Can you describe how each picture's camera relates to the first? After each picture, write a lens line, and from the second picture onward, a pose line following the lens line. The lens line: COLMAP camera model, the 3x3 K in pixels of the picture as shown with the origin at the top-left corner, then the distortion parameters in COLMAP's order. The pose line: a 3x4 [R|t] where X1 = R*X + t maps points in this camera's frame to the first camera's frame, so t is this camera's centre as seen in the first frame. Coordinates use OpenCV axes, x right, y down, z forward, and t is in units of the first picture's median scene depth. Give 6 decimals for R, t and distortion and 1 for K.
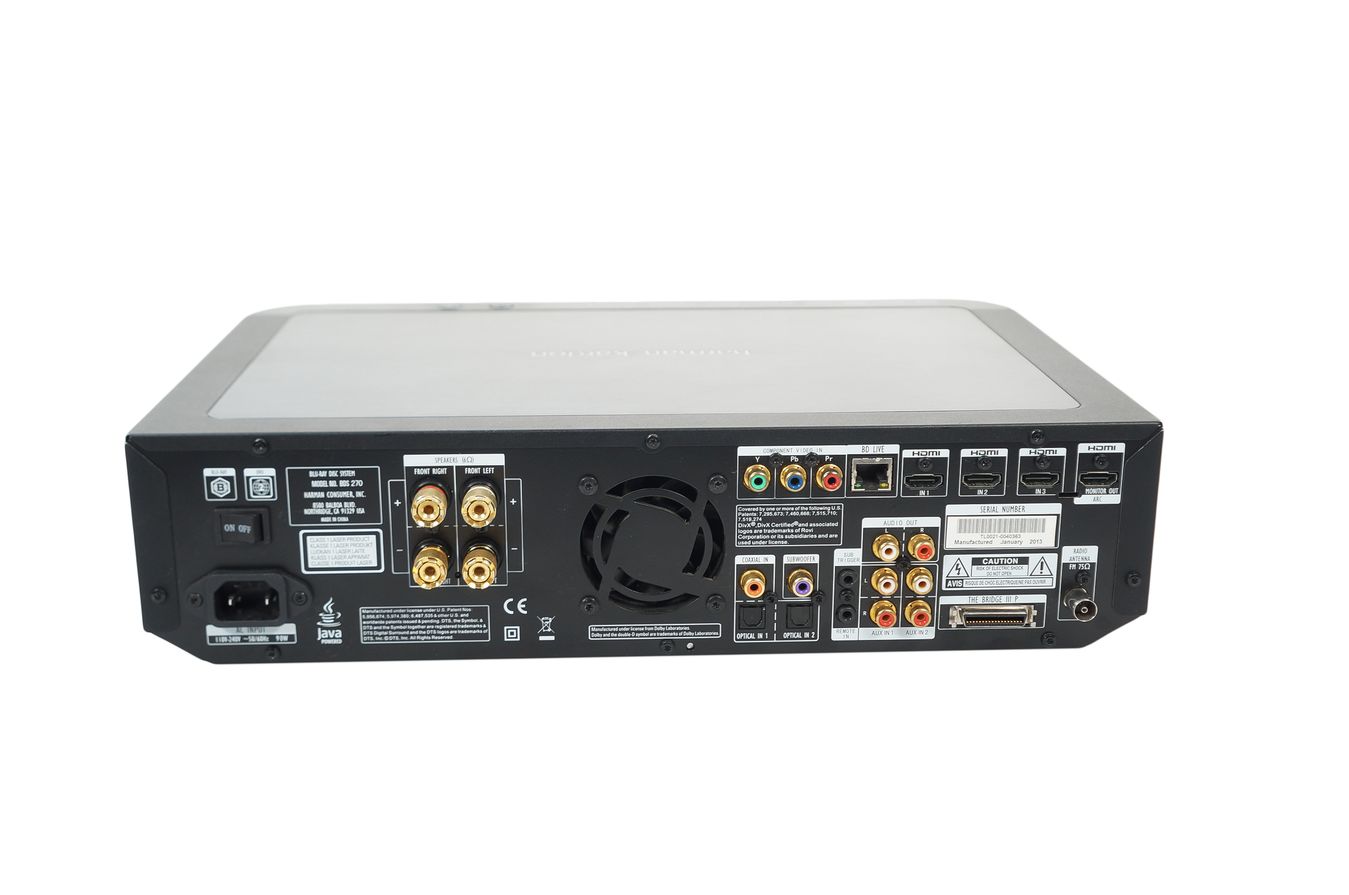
lens RADIAL K [[1623.9, 0, 675.0], [0, 1623.9, 450.1], [0, 0, 1]] dist [0.025411, 0.000000]
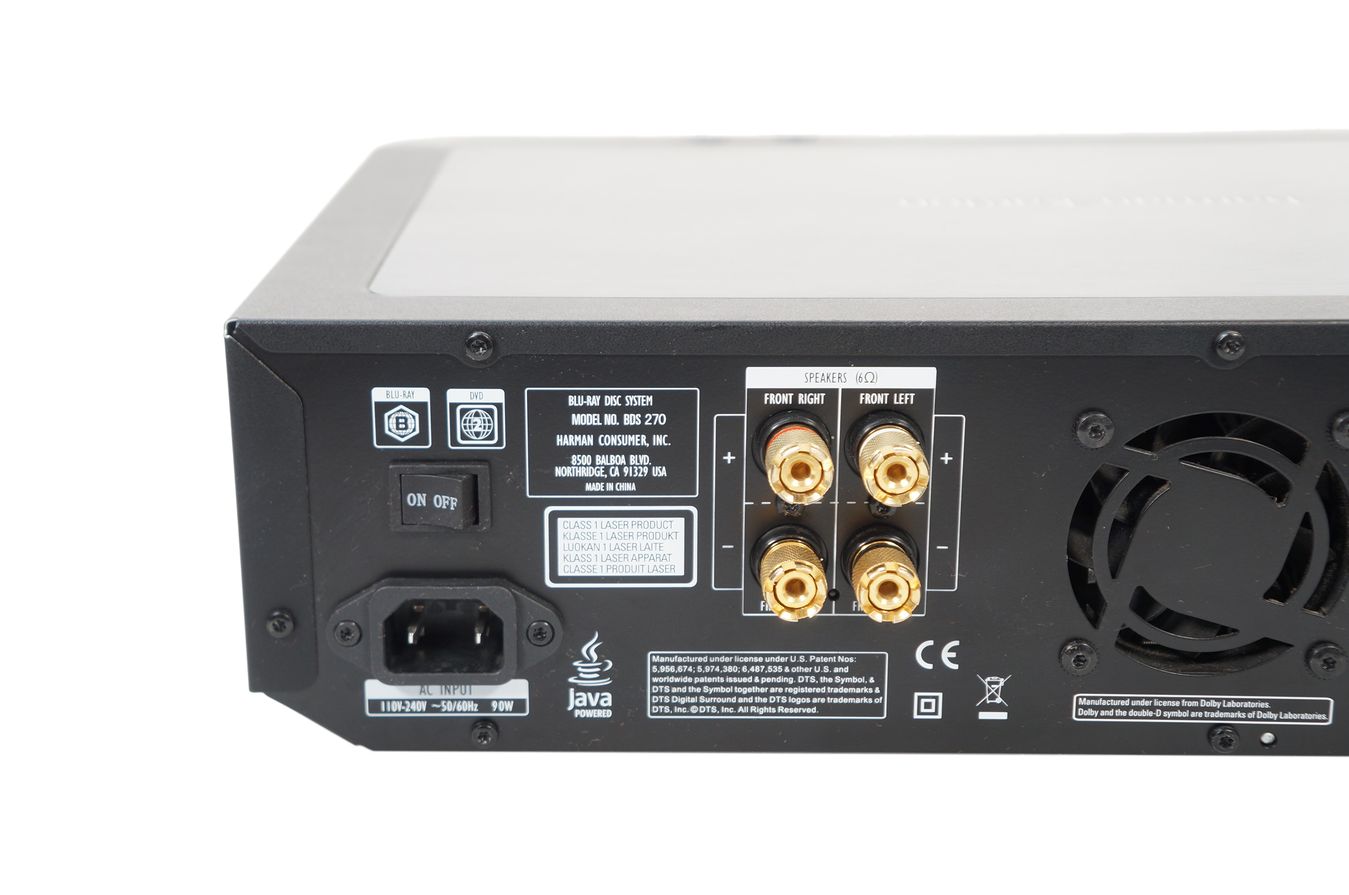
lens RADIAL K [[2025.9, 0, 674.6], [0, 2025.9, 451.0], [0, 0, 1]] dist [0.165328, 0.000000]
pose [[0.999025, 0.013967, -0.041874, -0.159055], [-0.013252, 0.999763, 0.017295, 0.018909], [0.042106, -0.016723, 0.998973, 0.333117]]
